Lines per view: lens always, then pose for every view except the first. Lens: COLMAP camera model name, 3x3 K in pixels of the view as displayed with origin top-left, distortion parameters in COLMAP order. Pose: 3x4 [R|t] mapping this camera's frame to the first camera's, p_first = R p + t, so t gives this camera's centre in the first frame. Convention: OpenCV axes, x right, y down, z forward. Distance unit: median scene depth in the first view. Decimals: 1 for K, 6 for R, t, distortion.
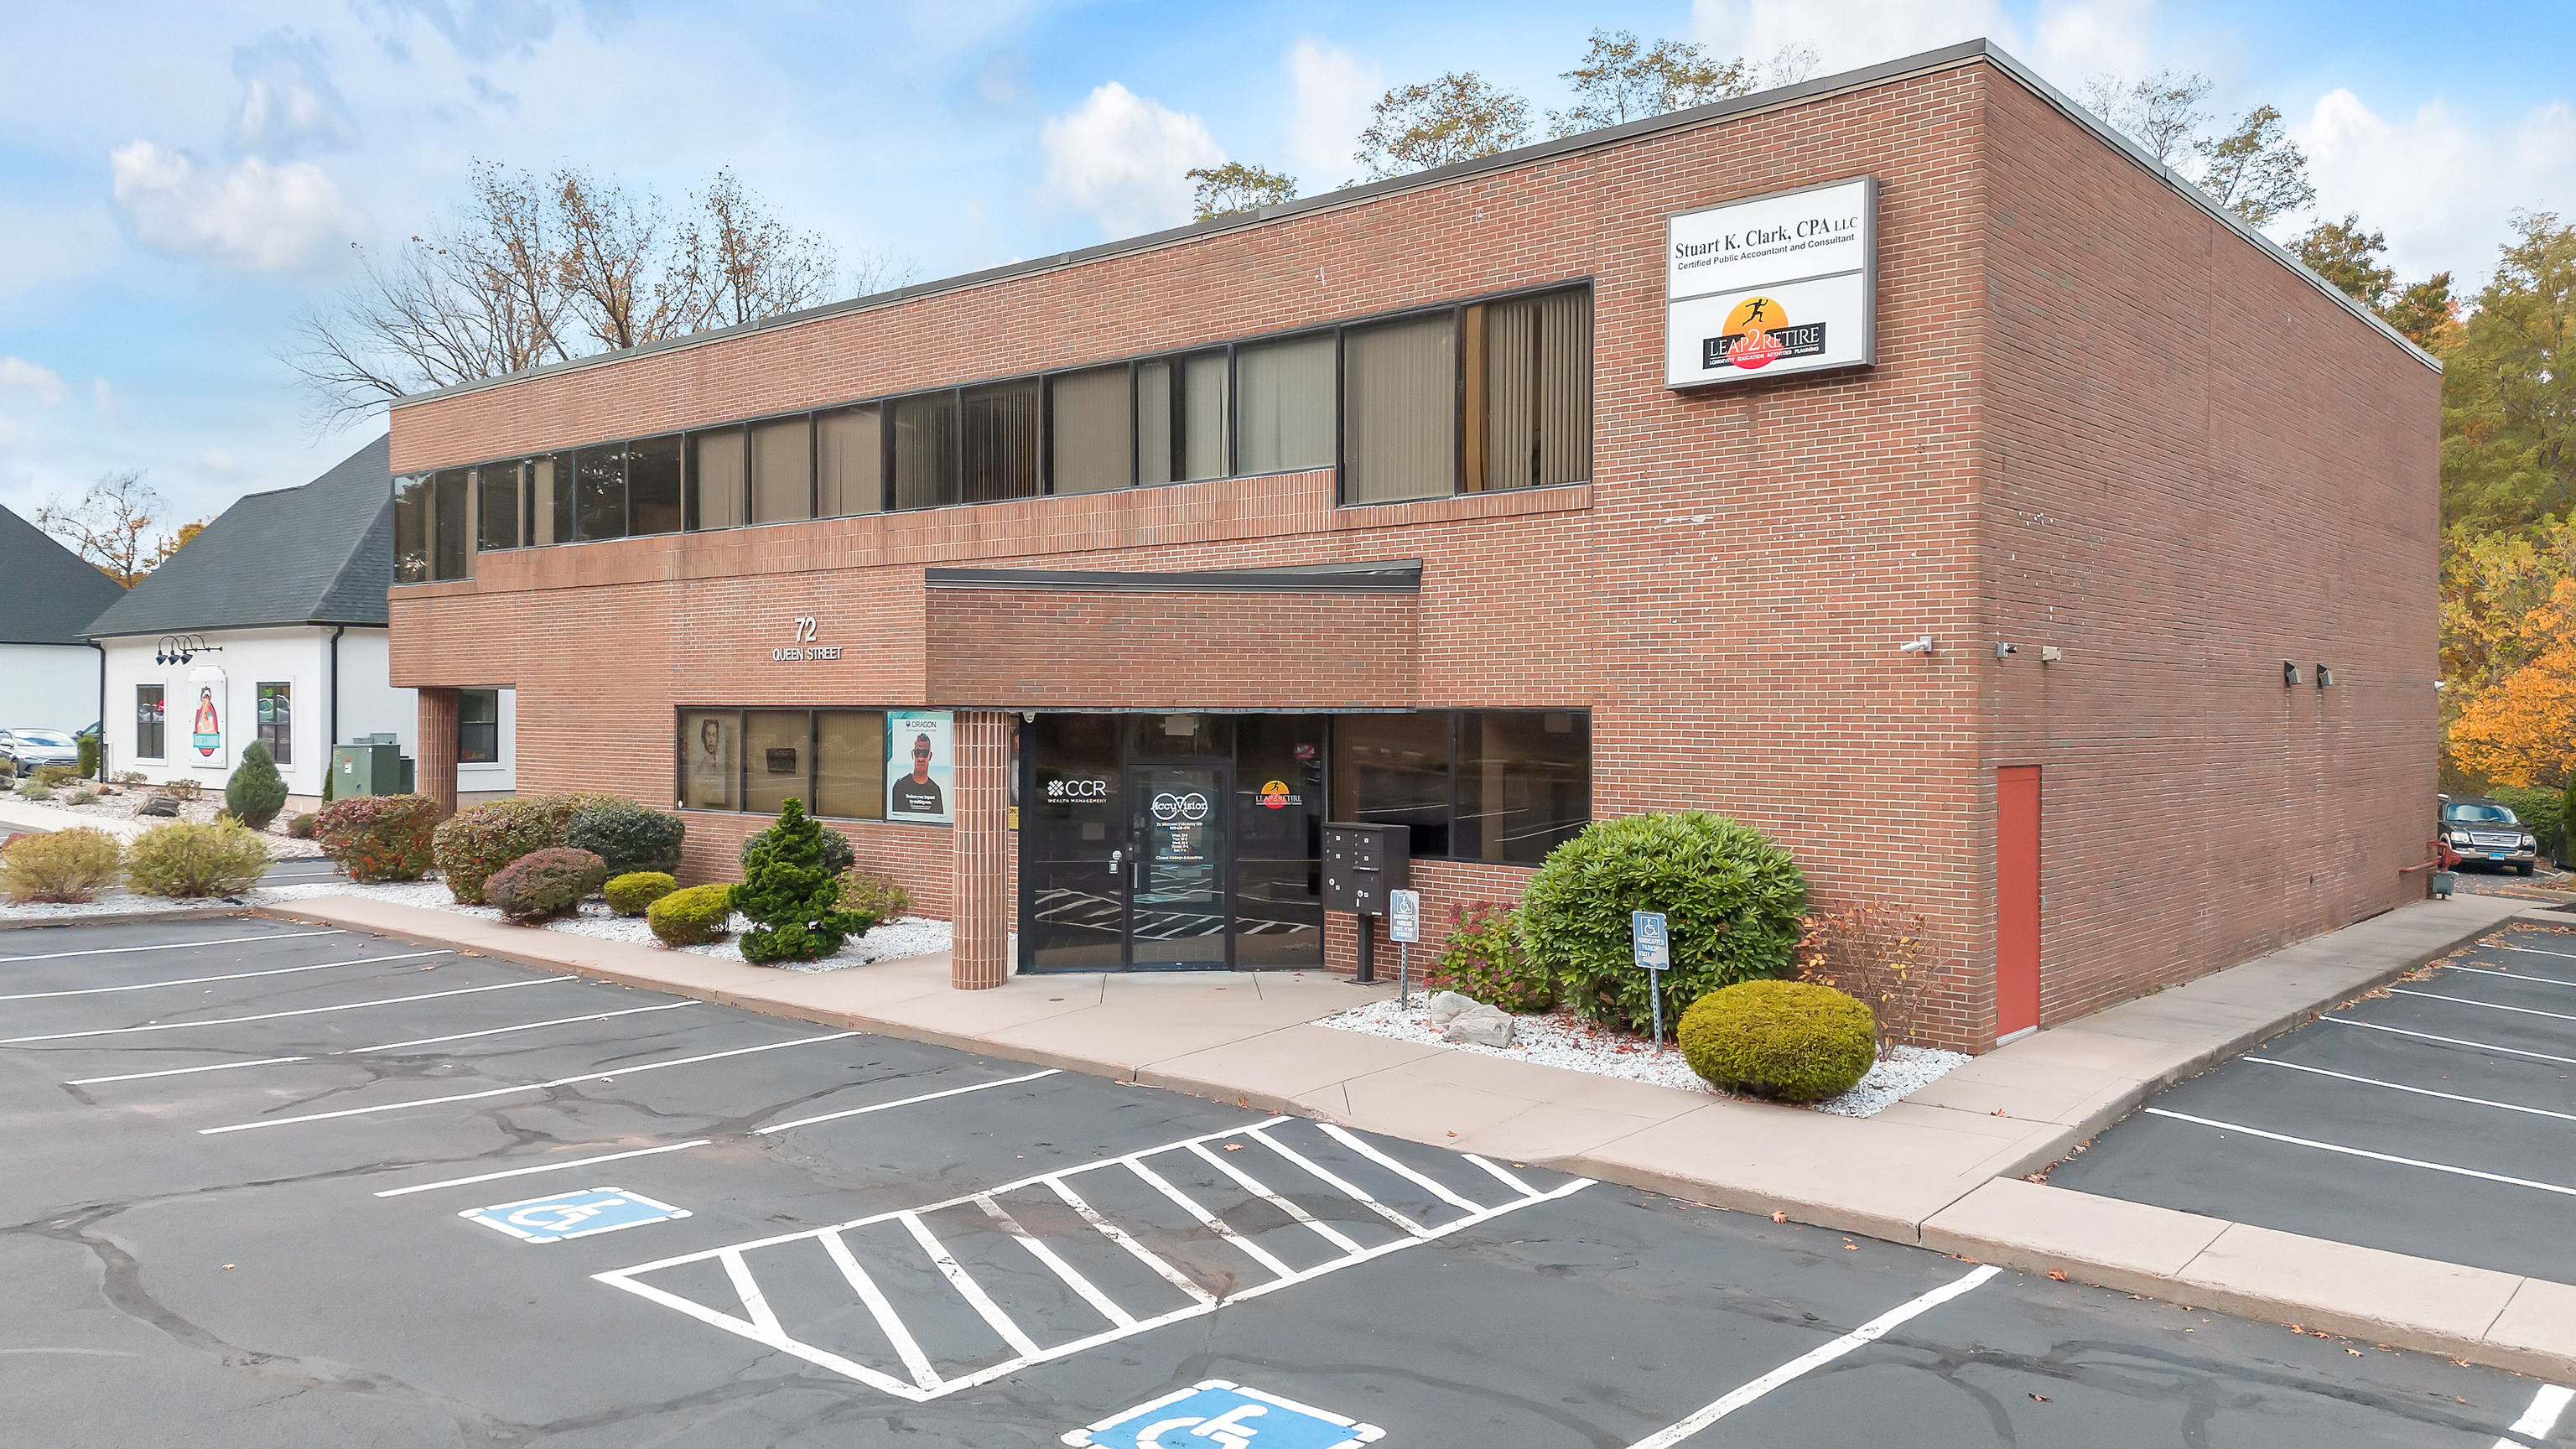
lens RADIAL K [[1876.9, 0, 1288.0], [0, 1876.9, 724.5], [0, 0, 1]] dist [0.268658, -0.774854]
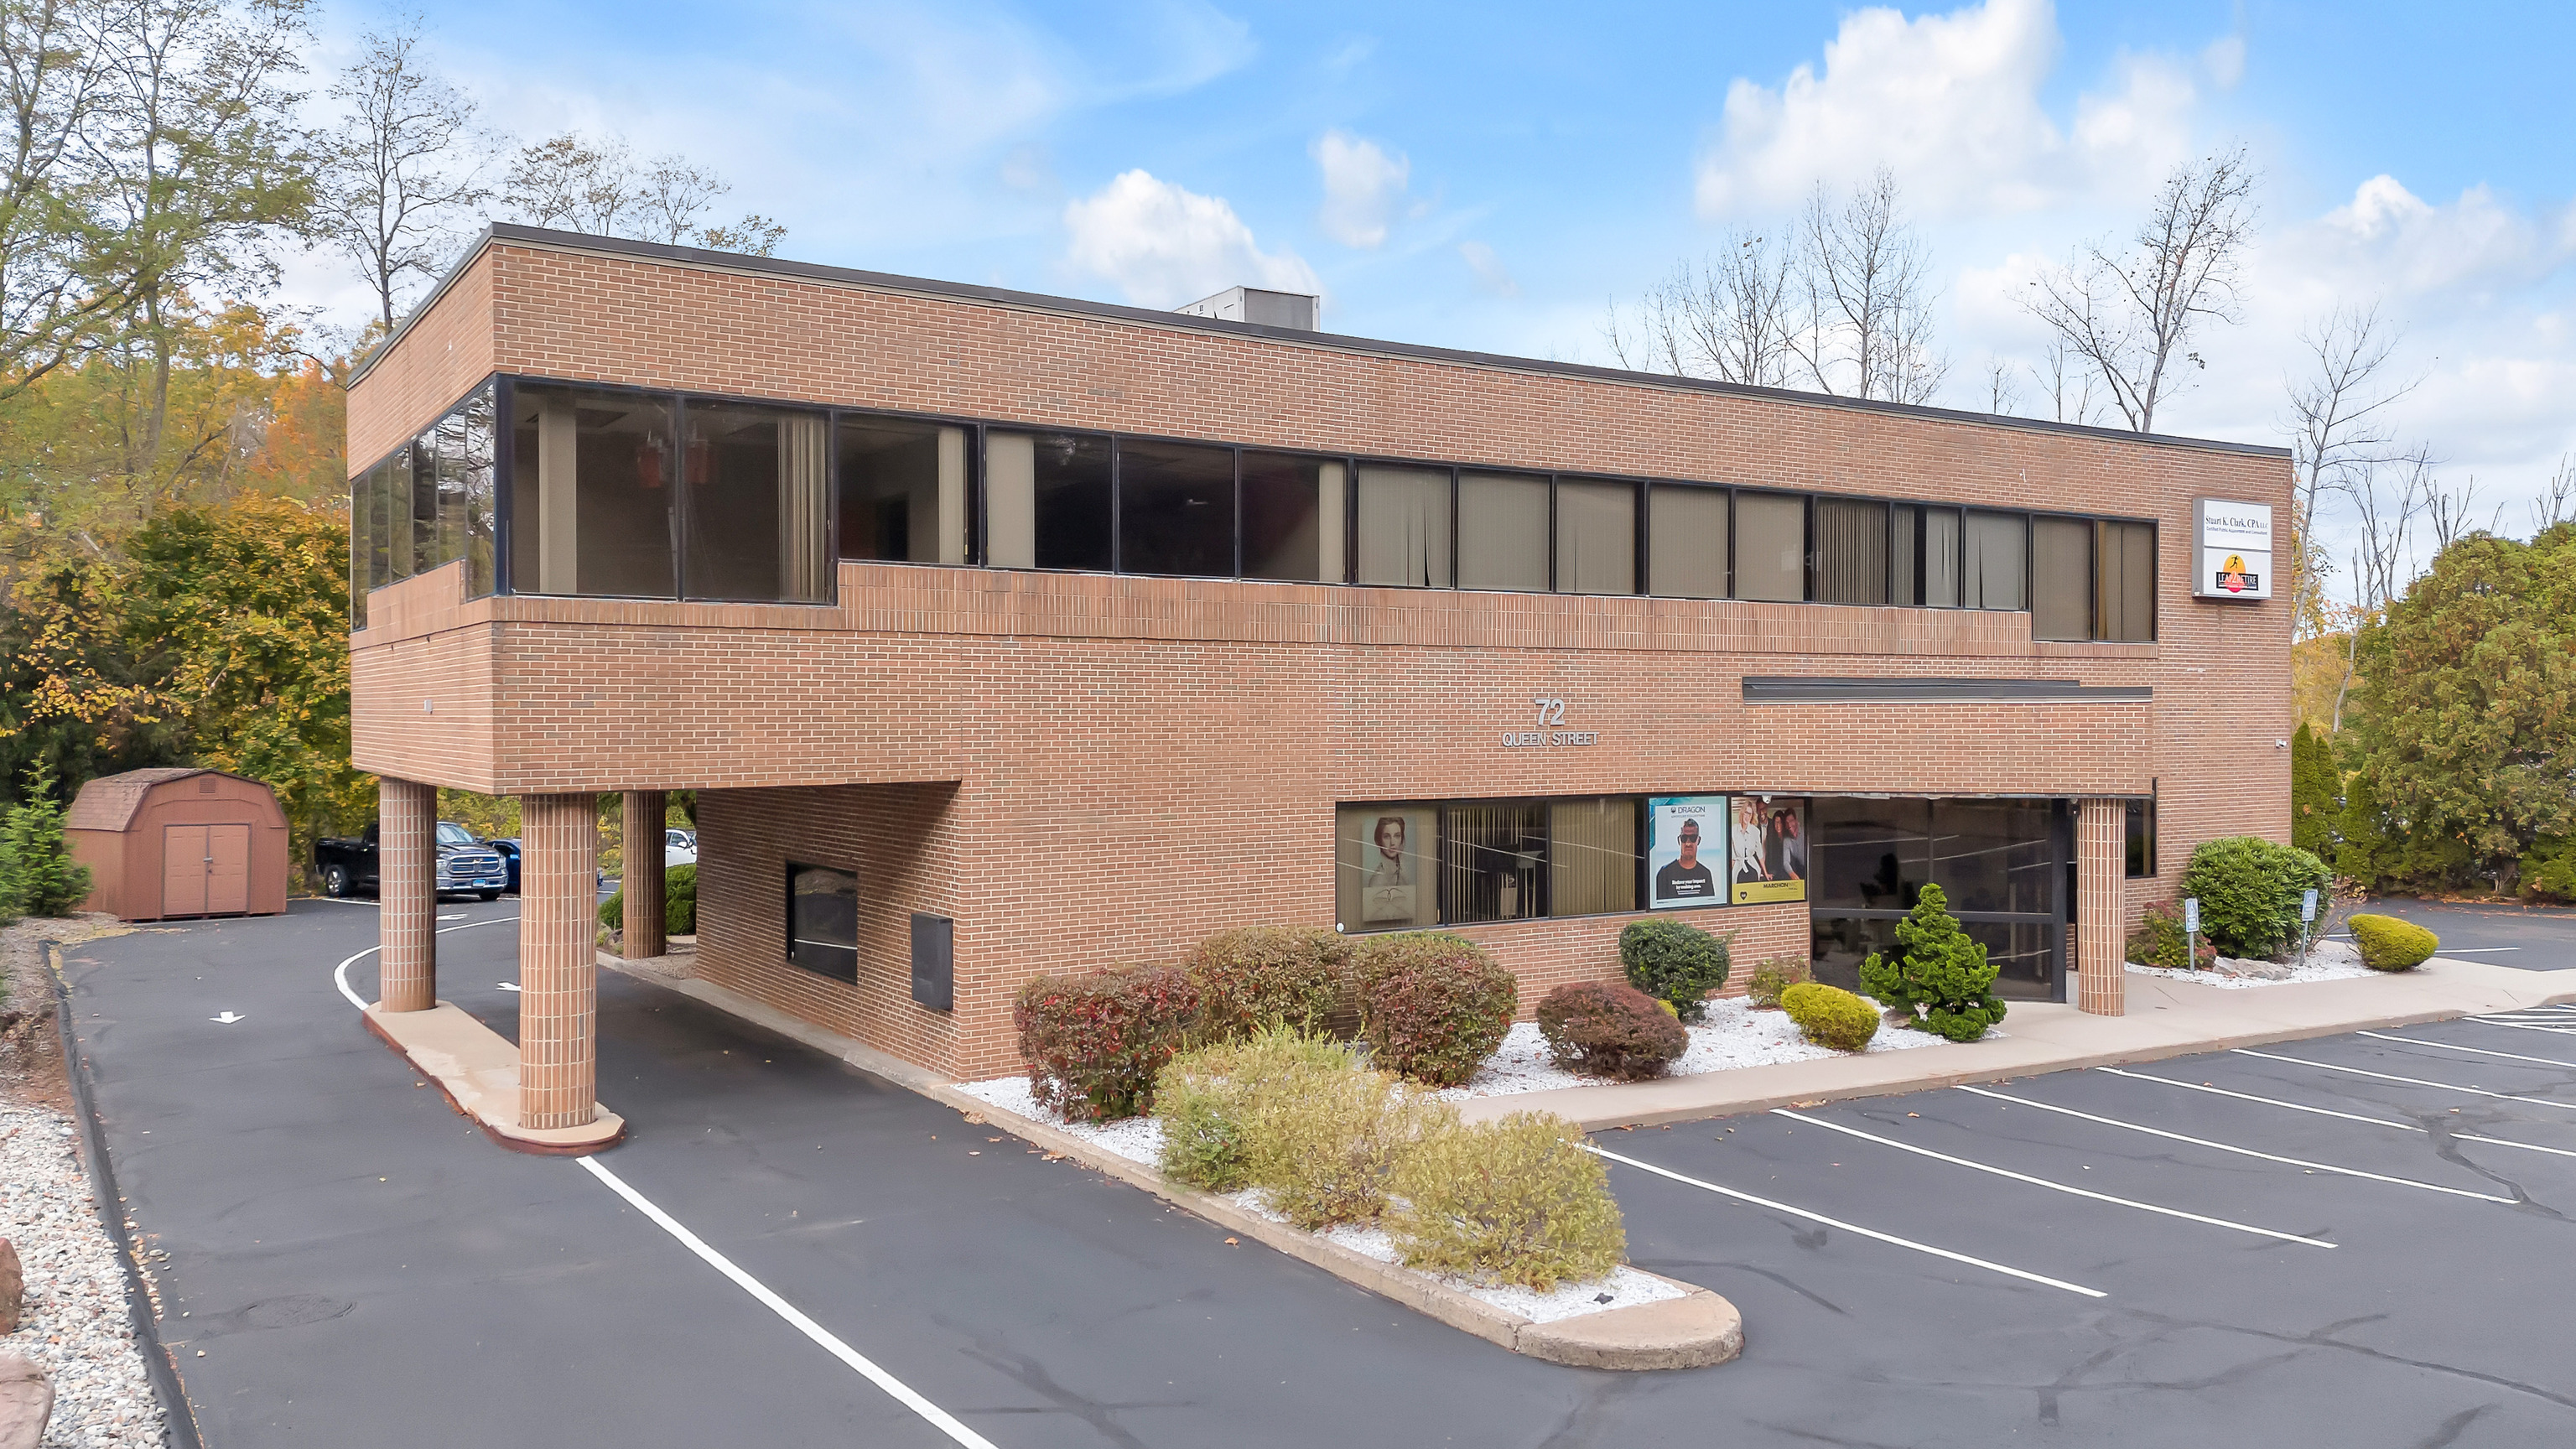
lens RADIAL K [[1892.5, 0, 1288.0], [0, 1892.5, 724.5], [0, 0, 1]] dist [0.140934, -0.167497]
pose [[0.286260, -0.008779, 0.958112, -1.507052], [0.008175, 0.999944, 0.006720, -0.066513], [-0.958117, 0.005909, 0.286316, 1.119583]]
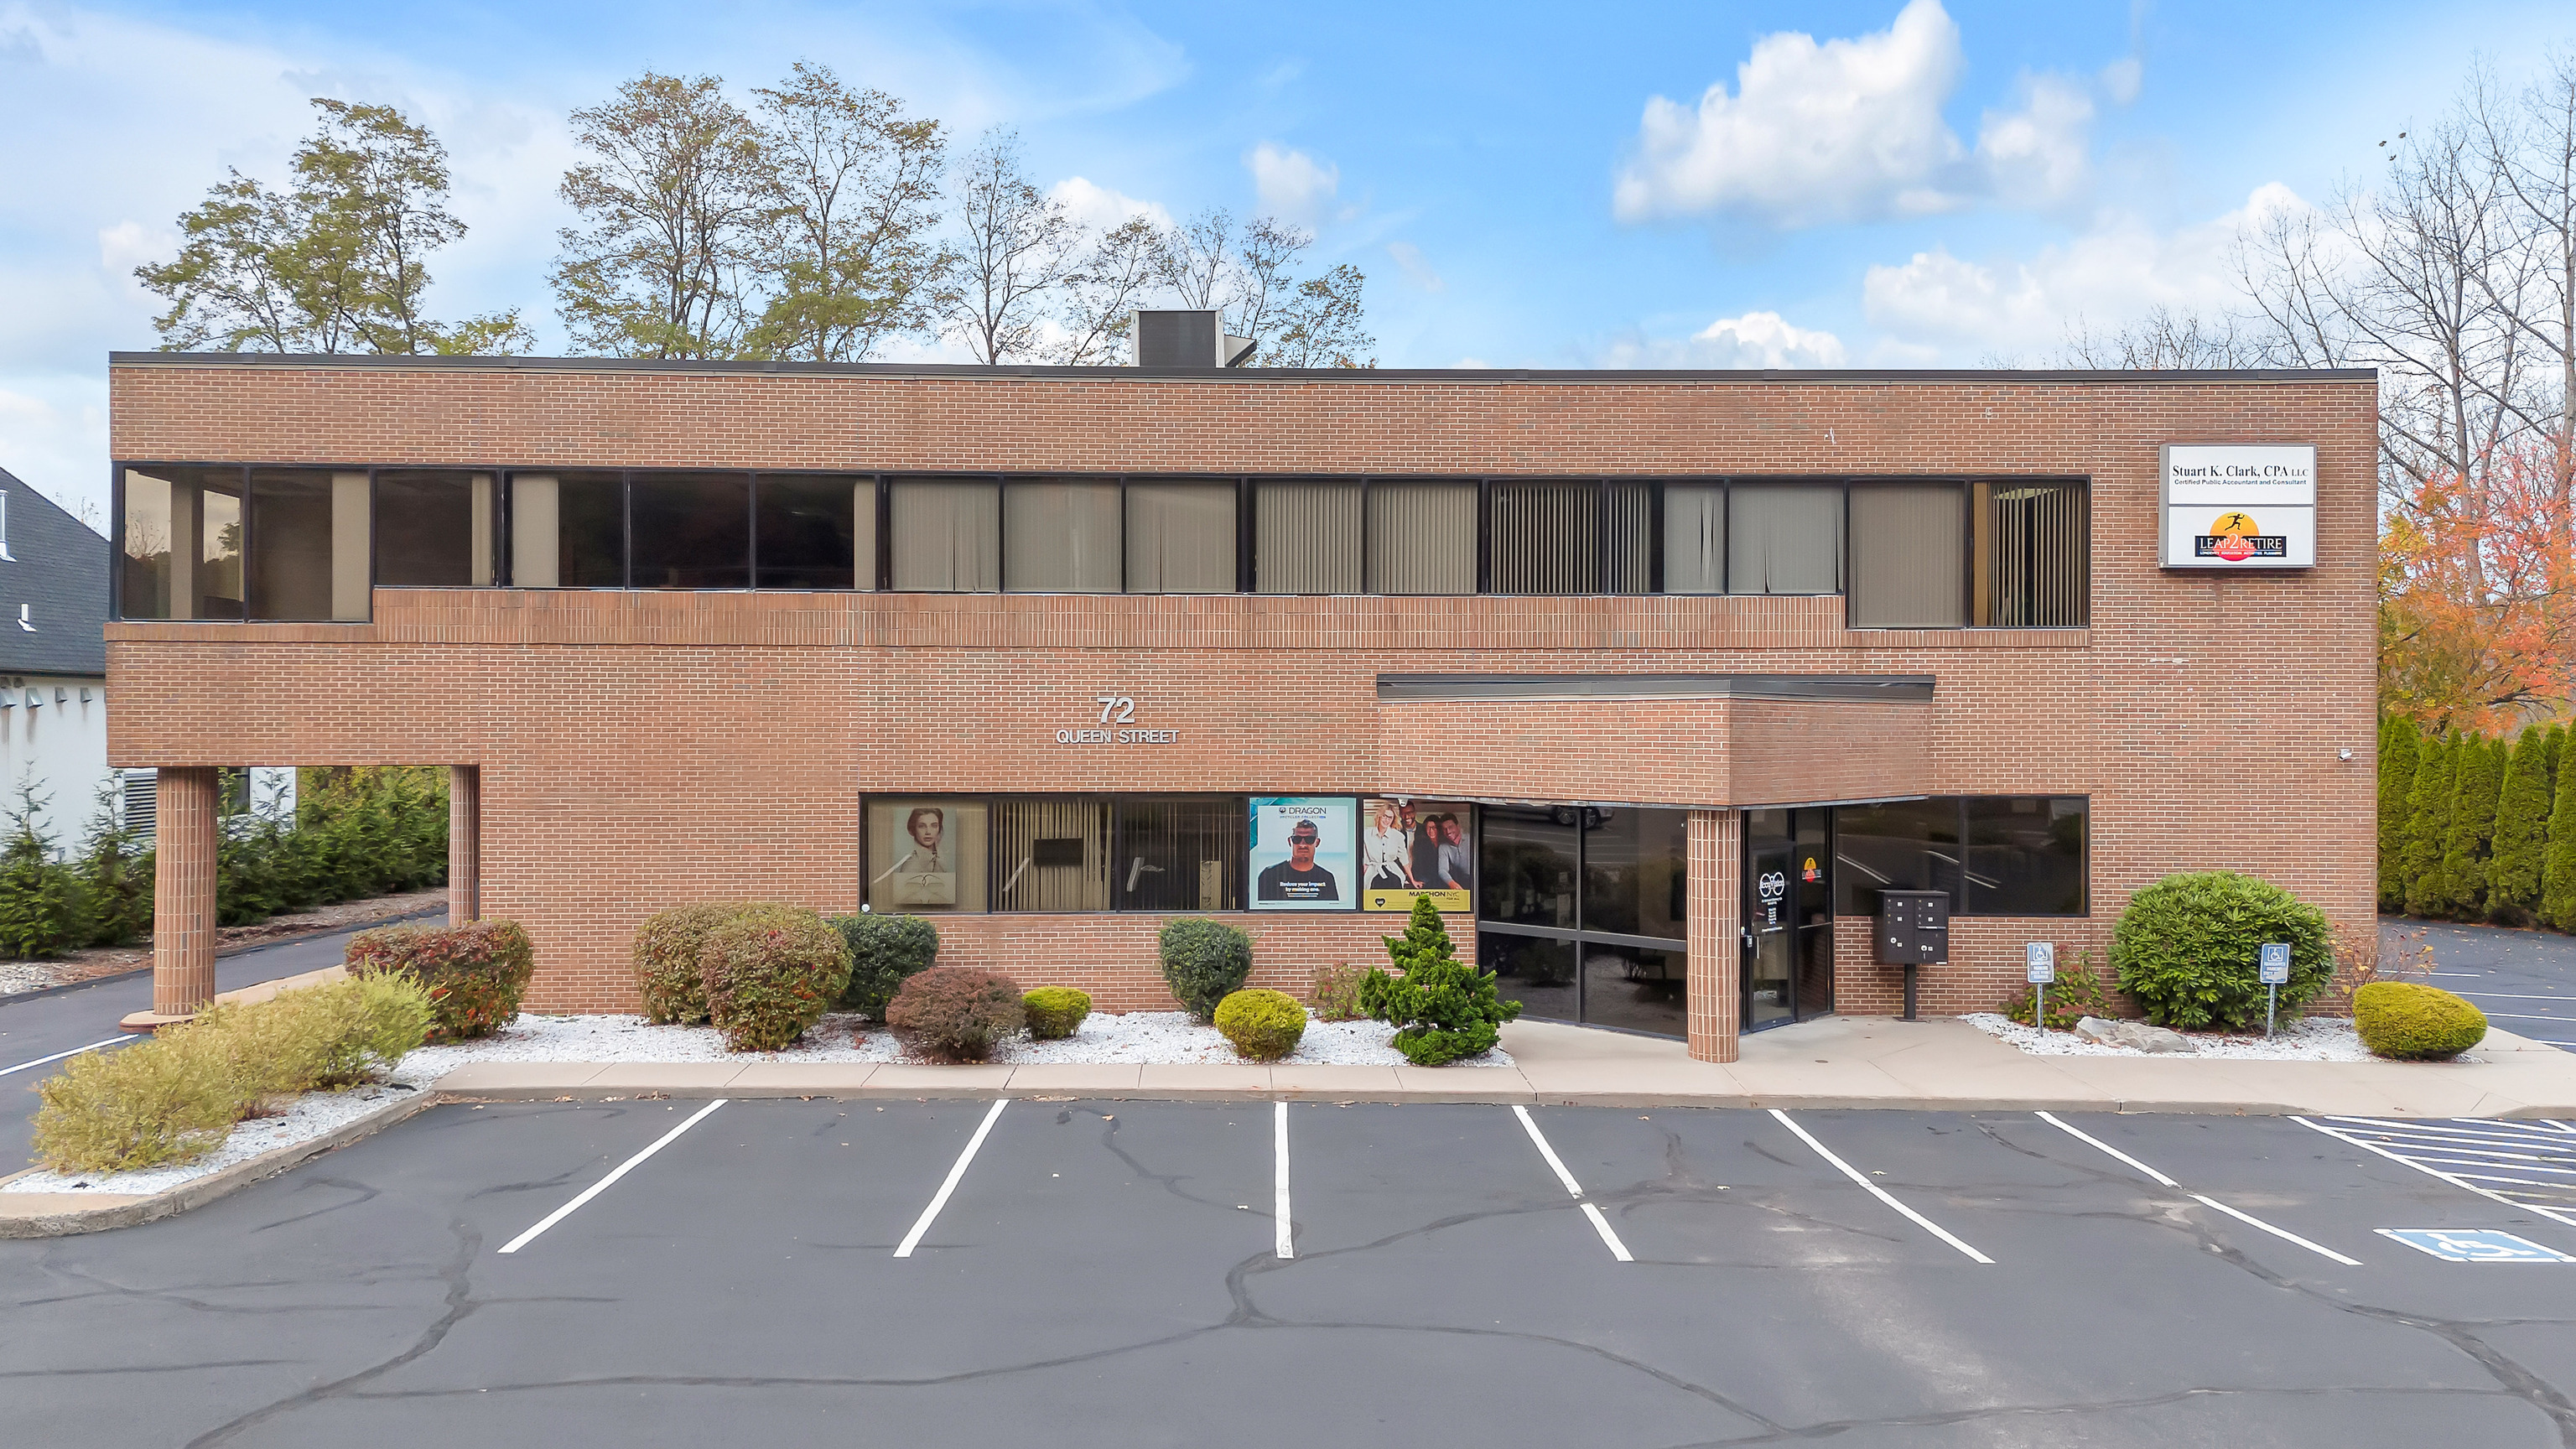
lens RADIAL K [[1892.5, 0, 1288.0], [0, 1892.5, 724.5], [0, 0, 1]] dist [0.140934, -0.167497]
pose [[0.734797, -0.002613, 0.678282, -1.065587], [0.004801, 0.999988, -0.001349, -0.053686], [-0.678270, 0.004248, 0.734801, 0.342522]]
